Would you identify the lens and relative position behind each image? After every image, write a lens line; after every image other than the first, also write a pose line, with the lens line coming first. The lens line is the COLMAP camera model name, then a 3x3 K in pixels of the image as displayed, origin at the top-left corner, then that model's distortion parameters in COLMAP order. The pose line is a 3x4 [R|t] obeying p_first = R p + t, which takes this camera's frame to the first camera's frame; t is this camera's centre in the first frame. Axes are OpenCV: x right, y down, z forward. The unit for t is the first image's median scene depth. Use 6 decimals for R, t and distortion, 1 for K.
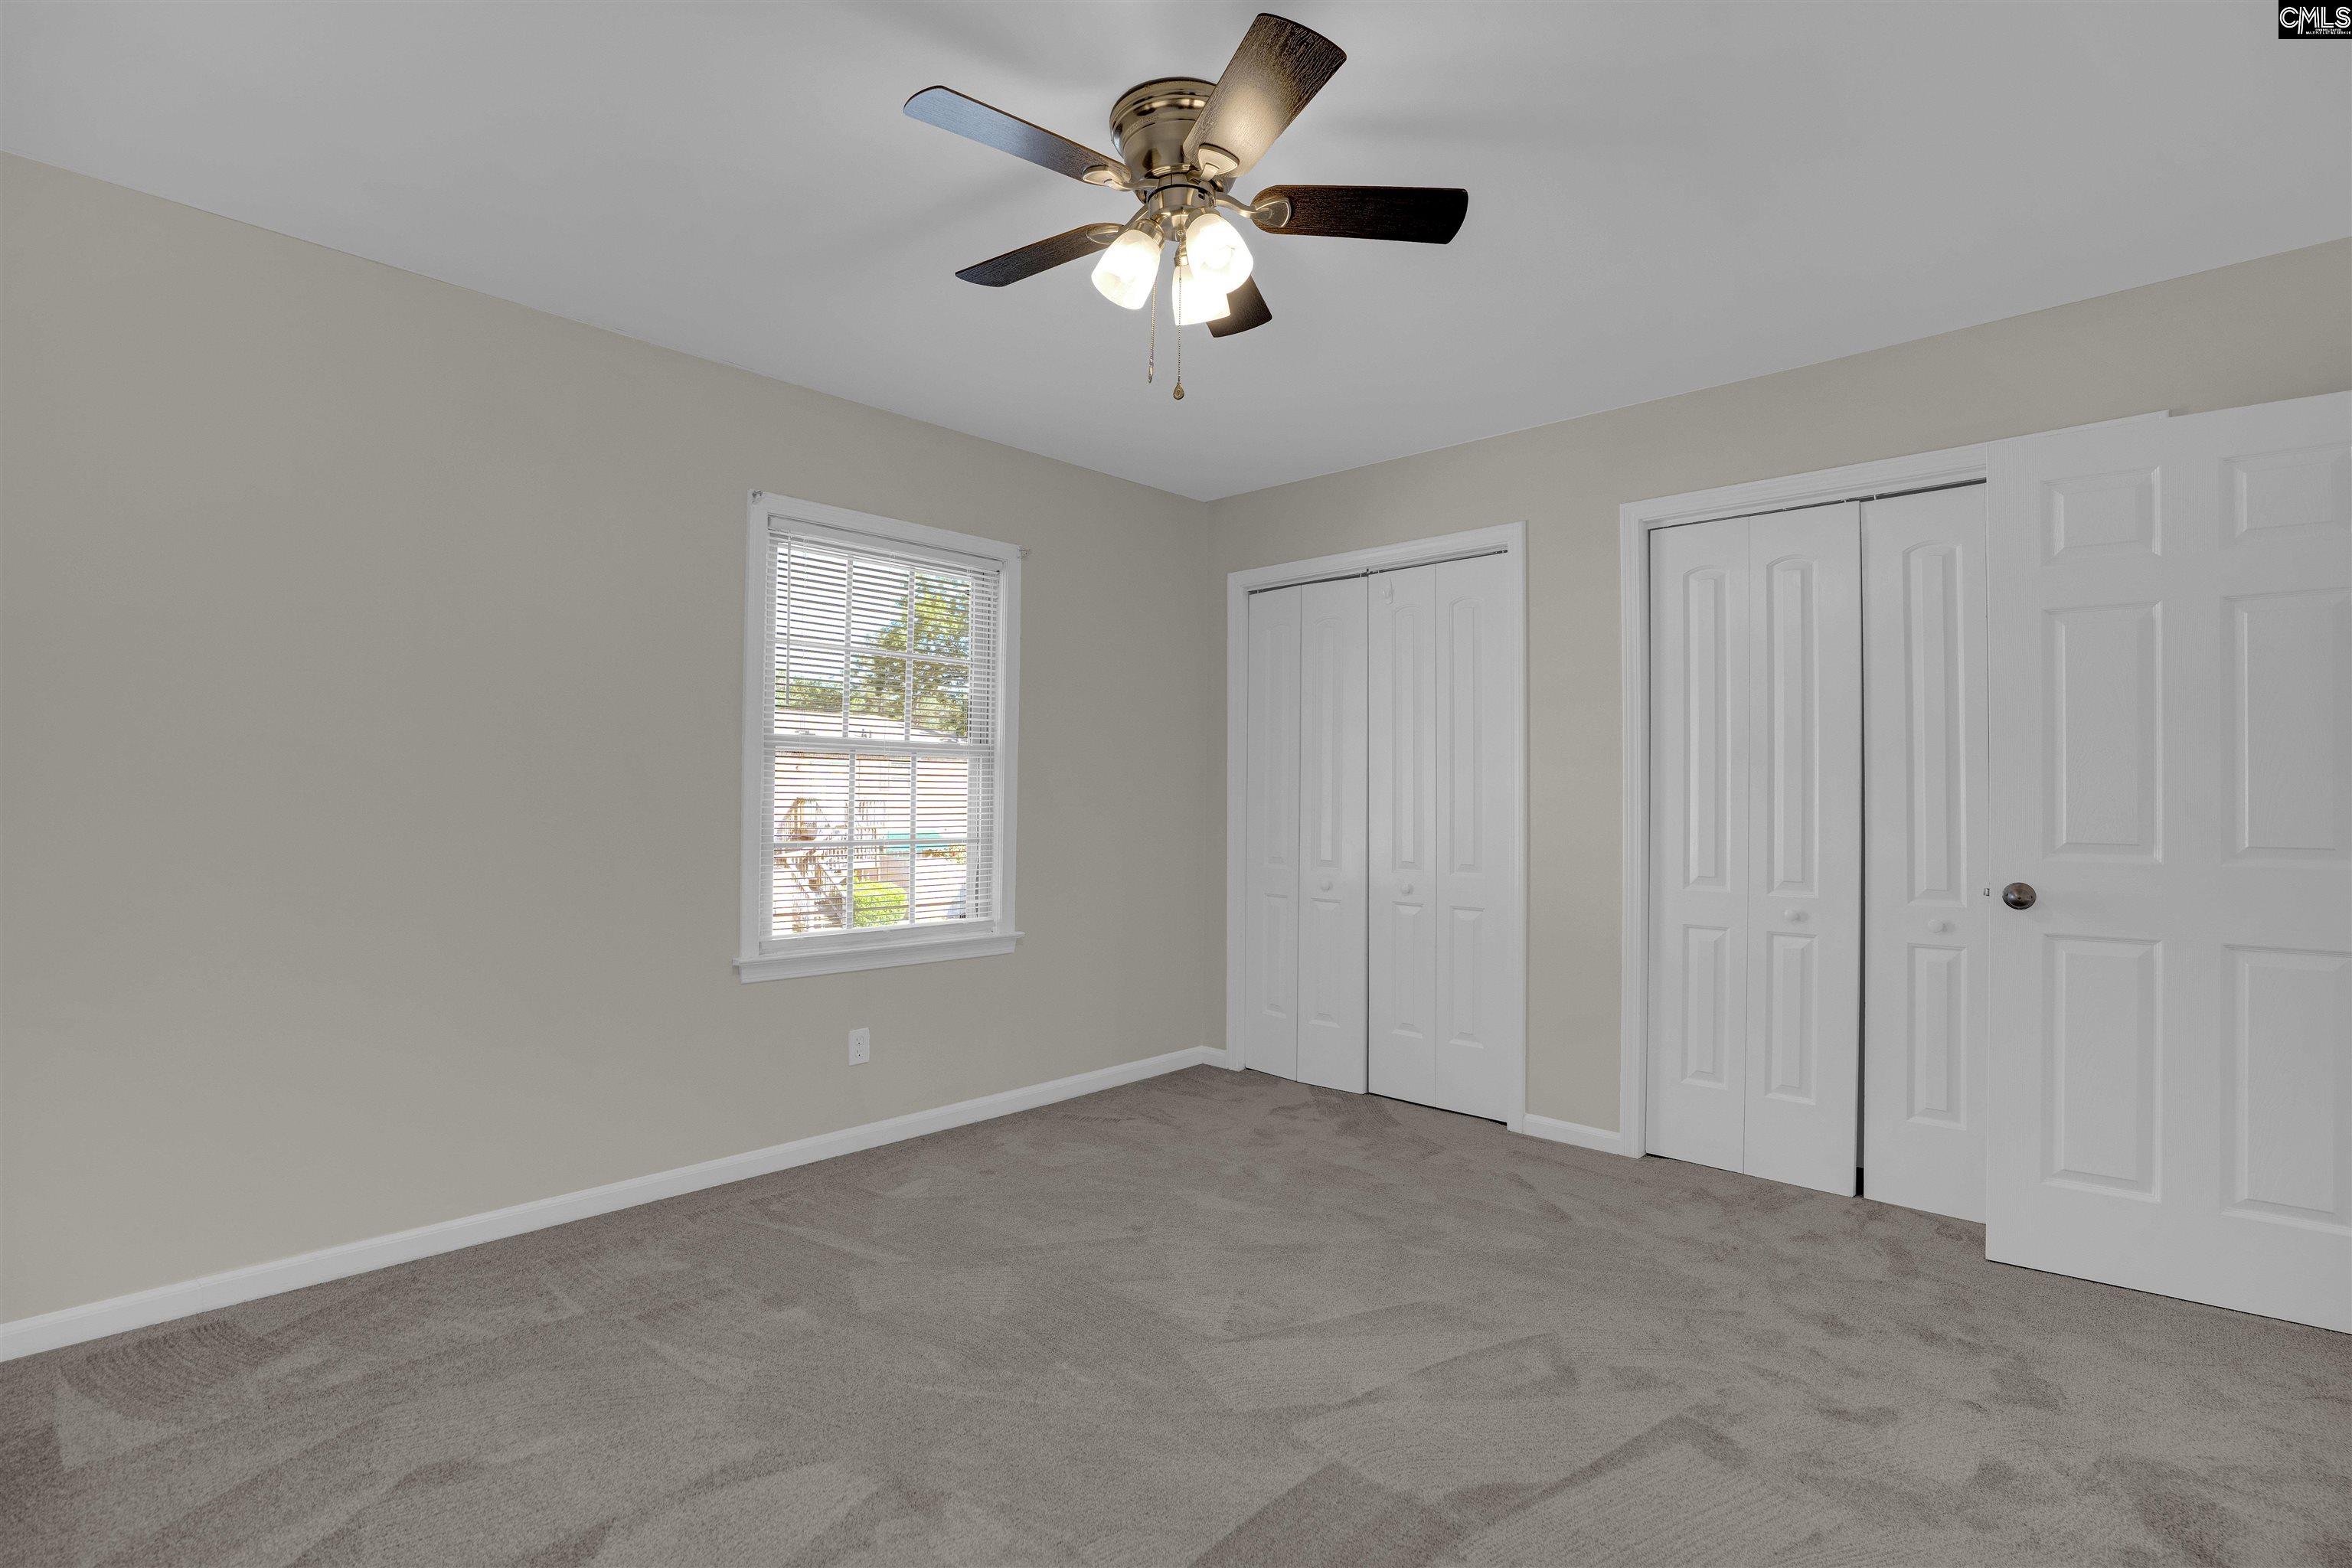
lens RADIAL K [[1114.5, 0, 1176.0], [0, 1114.5, 784.0], [0, 0, 1]] dist [-0.063296, 0.029249]
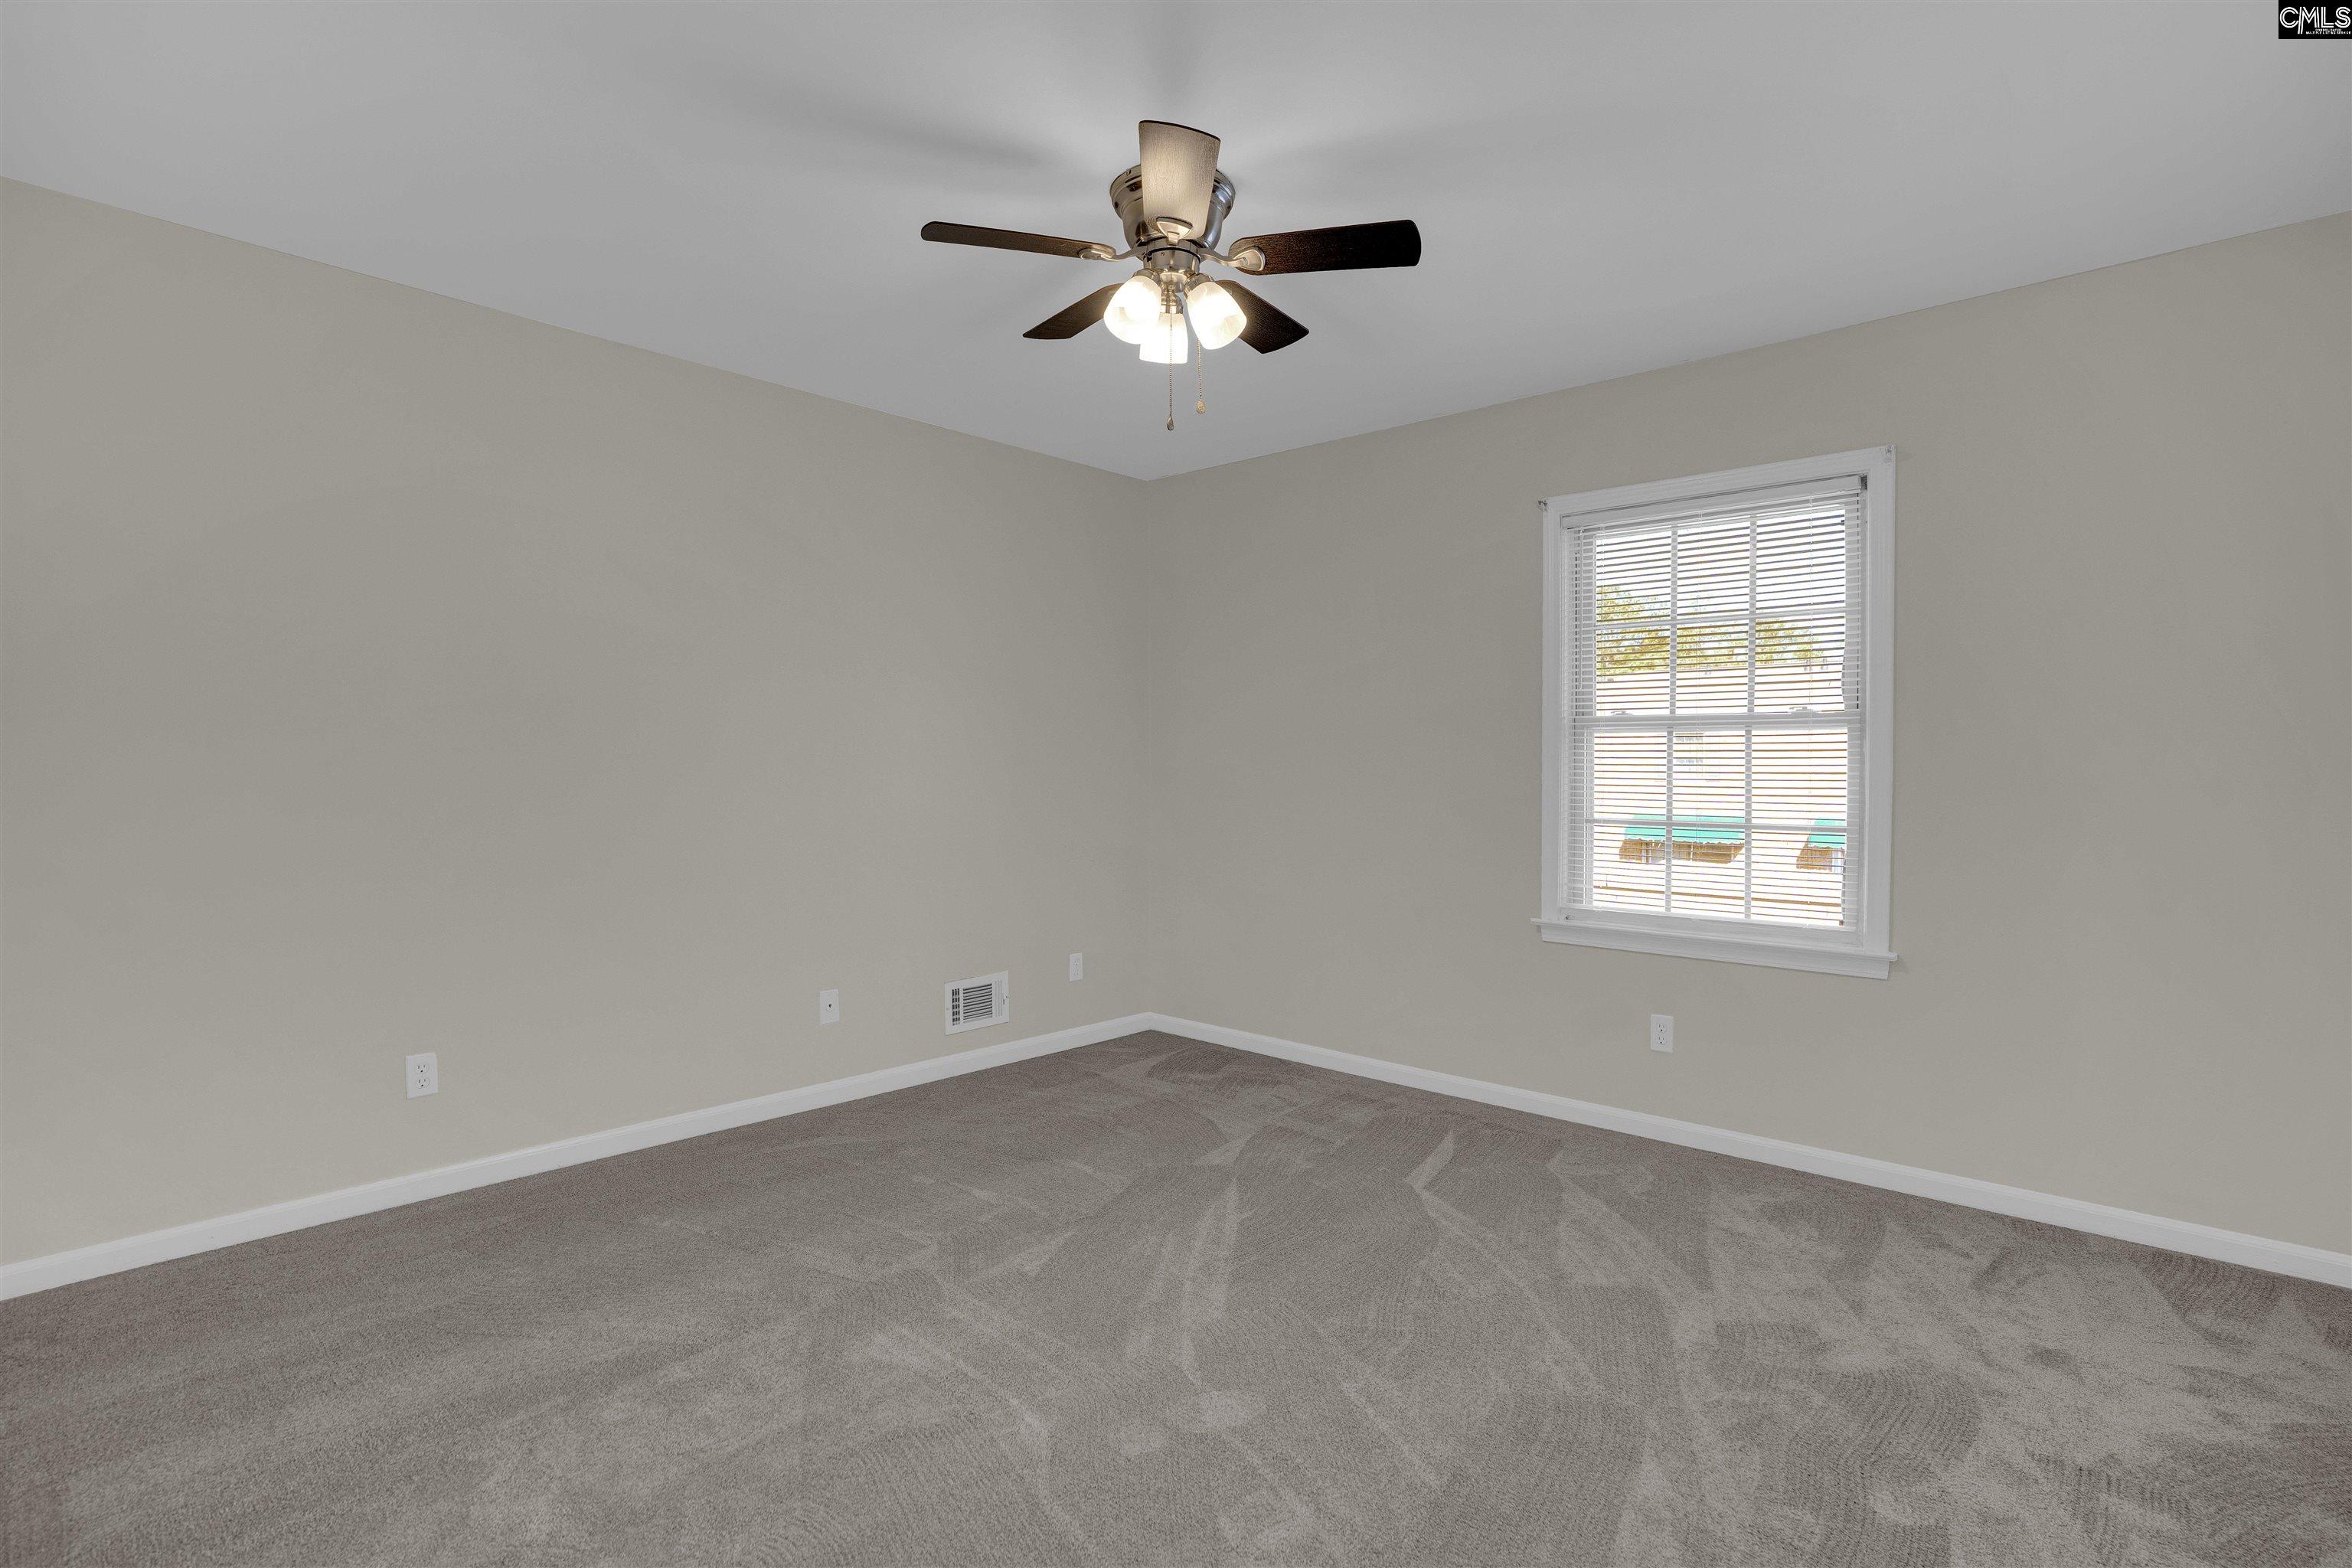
lens RADIAL K [[1018.4, 0, 1176.0], [0, 1018.4, 784.0], [0, 0, 1]] dist [-0.001101, -0.000069]
pose [[0.055245, -0.005385, -0.998458, 0.612261], [-0.003340, 0.999979, -0.005578, 0.027479], [0.998467, 0.003643, 0.055225, 0.557288]]
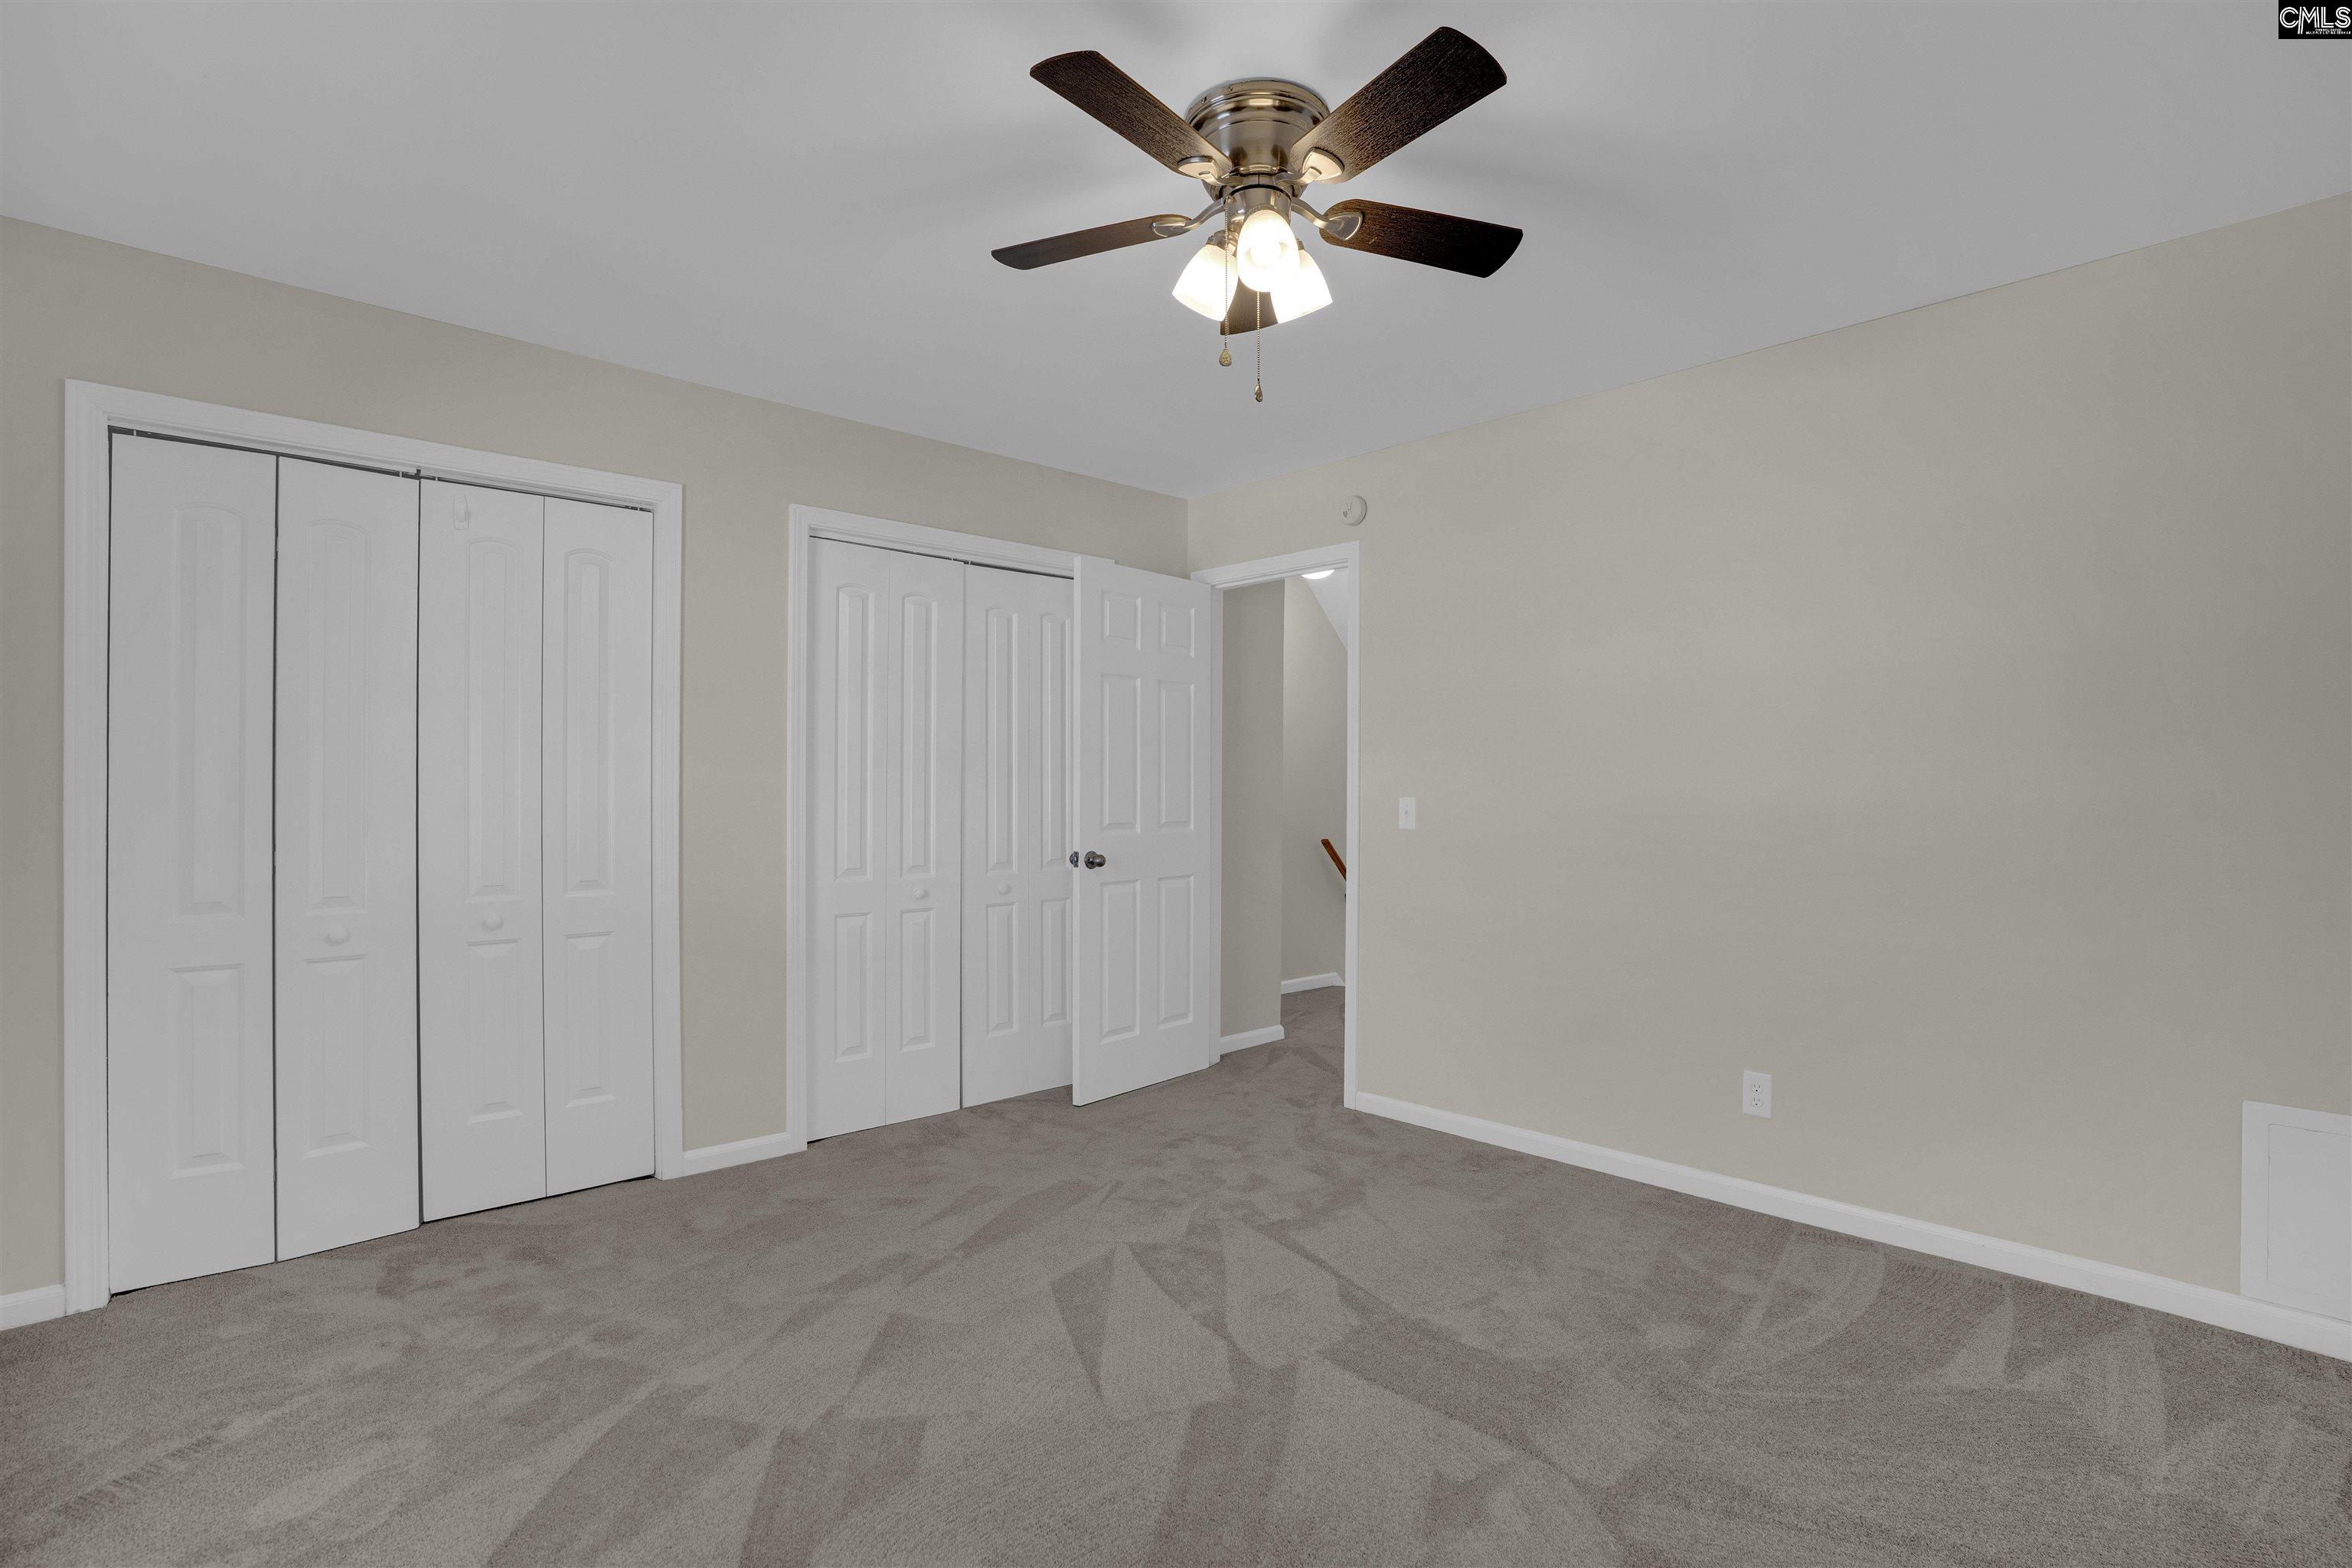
lens RADIAL K [[1114.5, 0, 1176.0], [0, 1114.5, 784.0], [0, 0, 1]] dist [-0.063296, 0.029249]
pose [[0.060241, 0.002039, 0.998182, -0.572071], [-0.009097, 0.999958, -0.001494, -0.000954], [-0.998142, -0.008990, 0.060257, 0.583072]]
